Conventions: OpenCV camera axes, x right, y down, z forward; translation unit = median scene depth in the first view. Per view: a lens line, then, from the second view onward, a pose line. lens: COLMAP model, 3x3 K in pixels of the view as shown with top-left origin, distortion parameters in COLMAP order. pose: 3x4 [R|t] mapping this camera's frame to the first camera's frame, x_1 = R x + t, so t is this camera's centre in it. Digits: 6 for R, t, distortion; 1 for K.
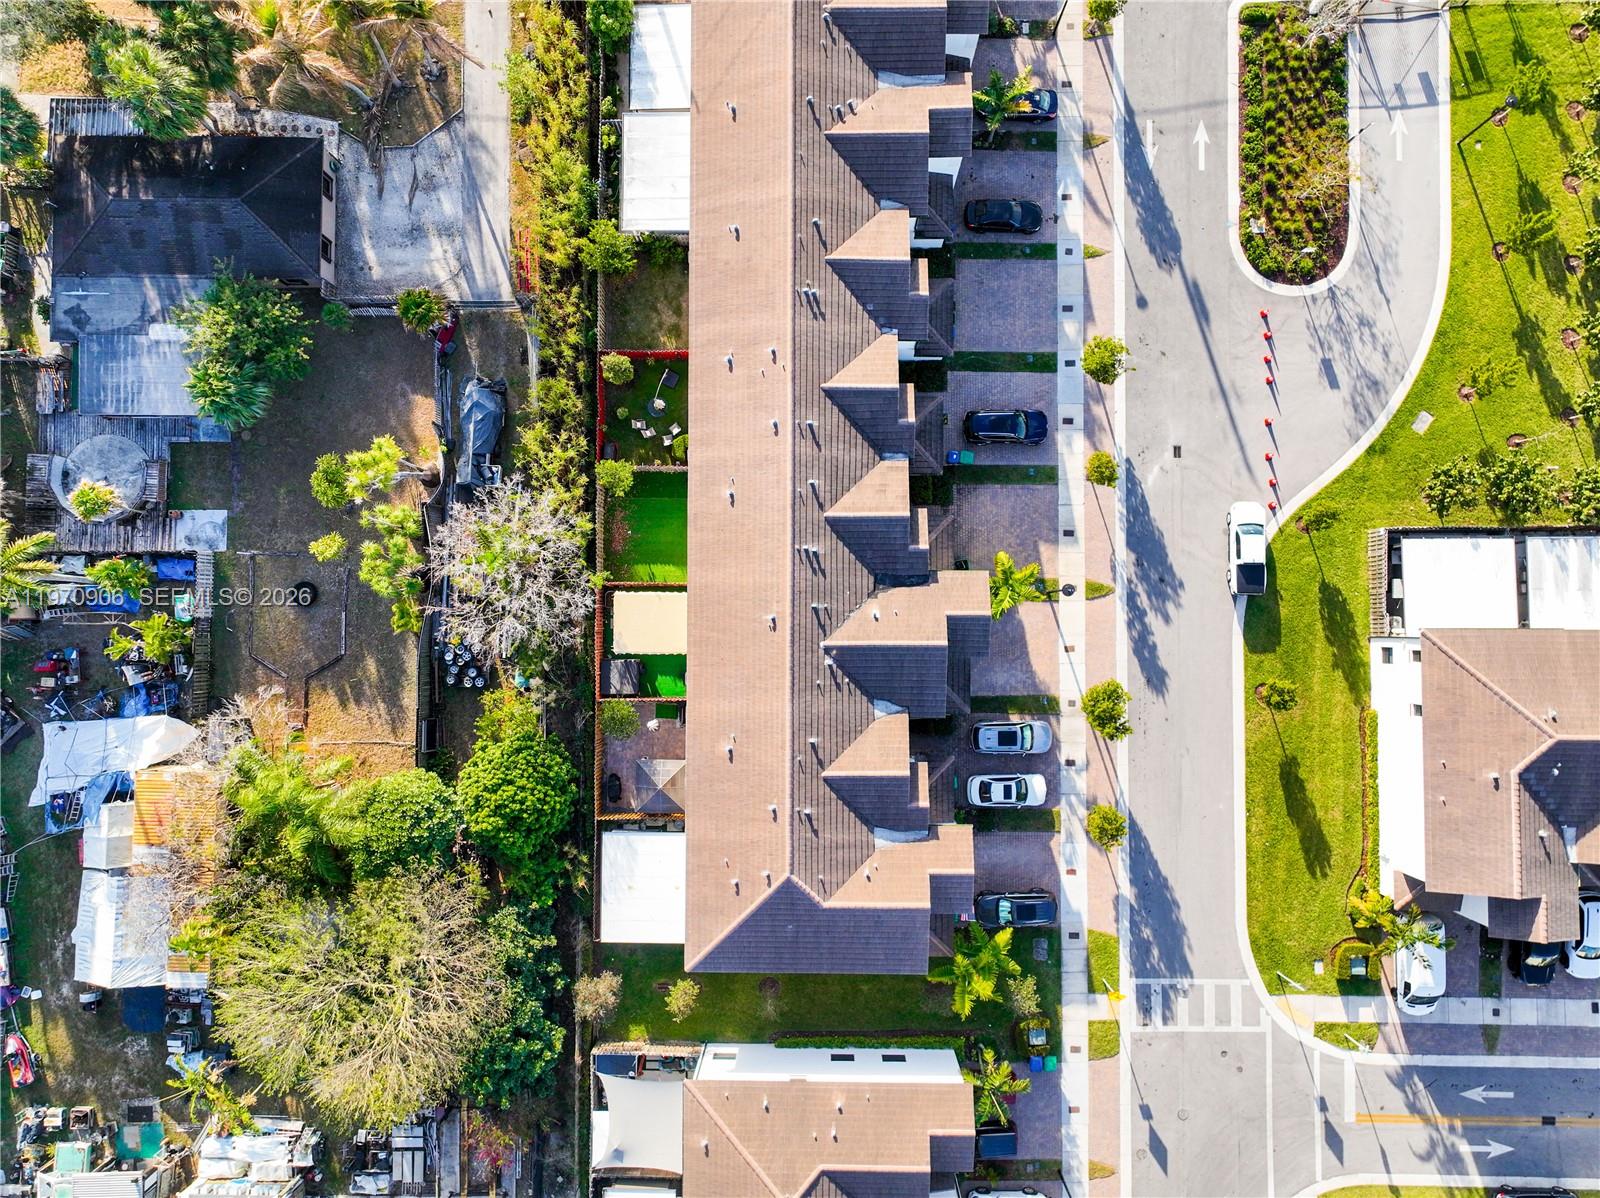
lens RADIAL K [[1132.5, 0, 800.0], [0, 1132.5, 601.8], [0, 0, 1]] dist [0.002914, 0.011239]
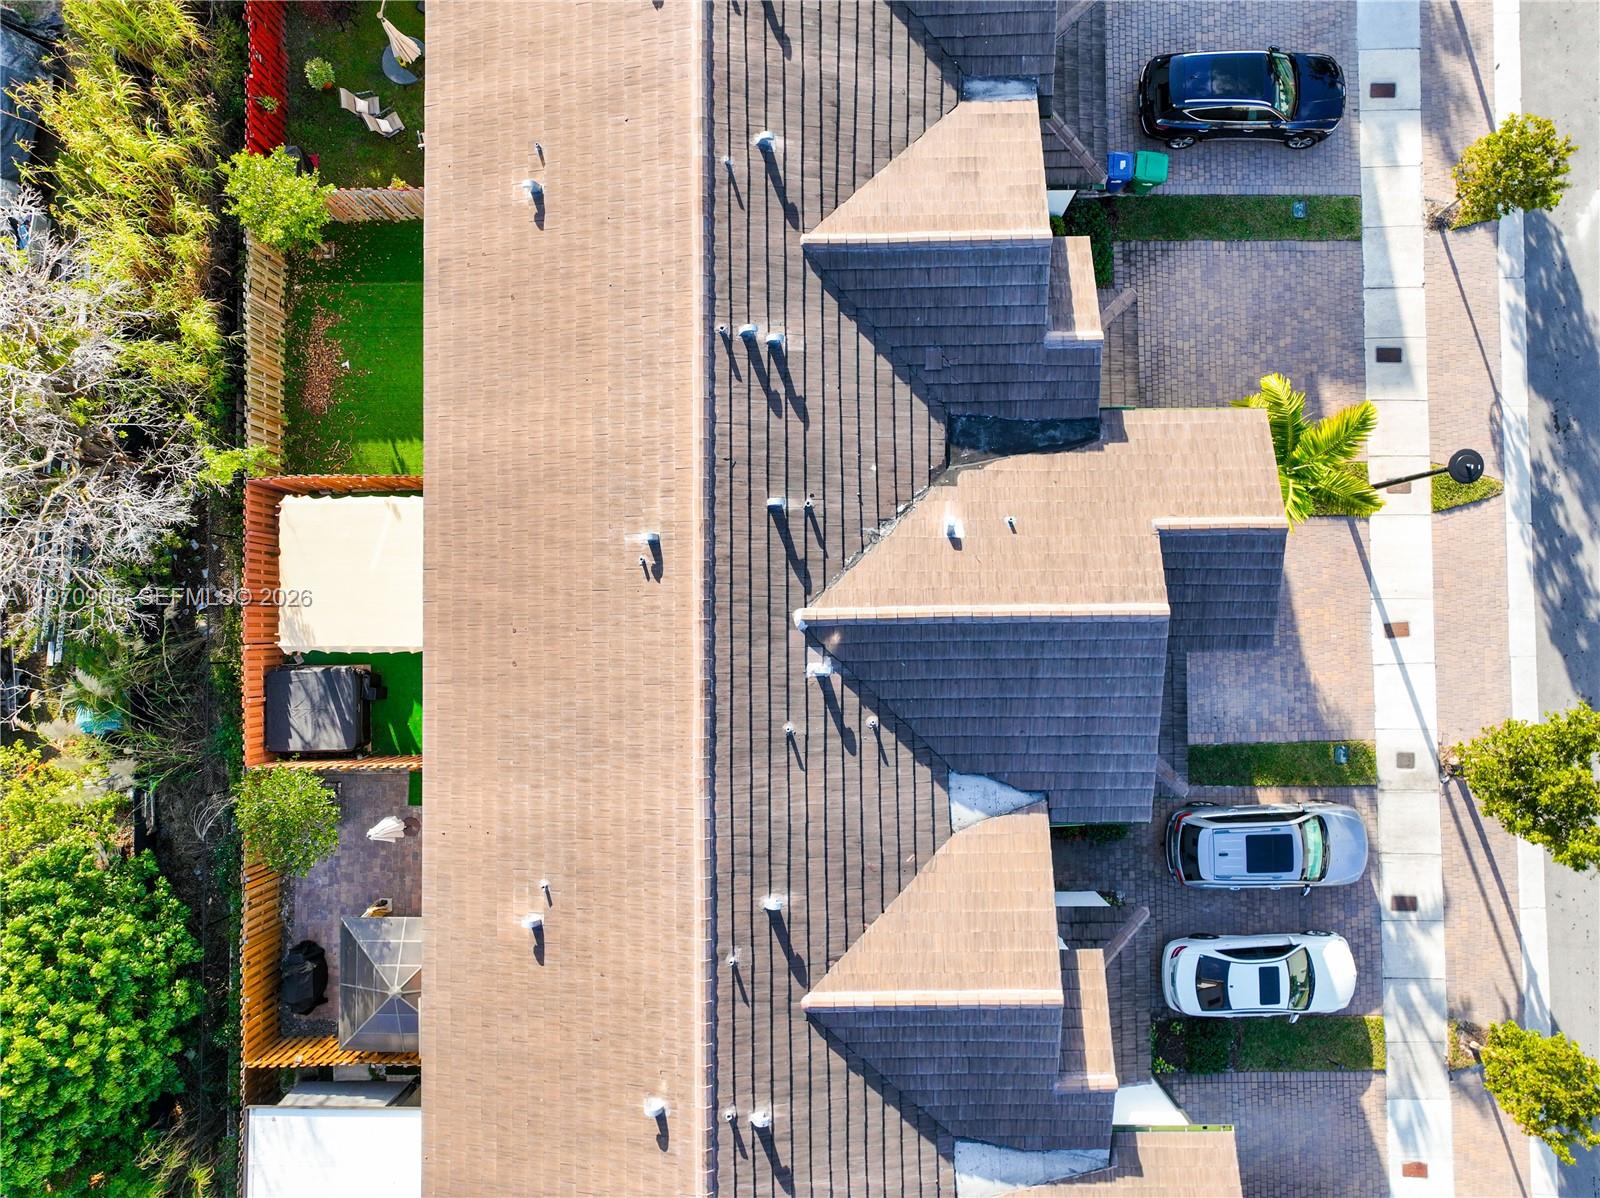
lens RADIAL K [[1132.5, 0, 800.0], [0, 1132.5, 601.8], [0, 0, 1]] dist [0.002914, 0.011239]
pose [[0.999941, -0.010755, -0.001528, 0.020128], [0.010751, 0.999938, -0.002992, 0.033802], [0.001560, 0.002975, 0.999994, 0.651902]]
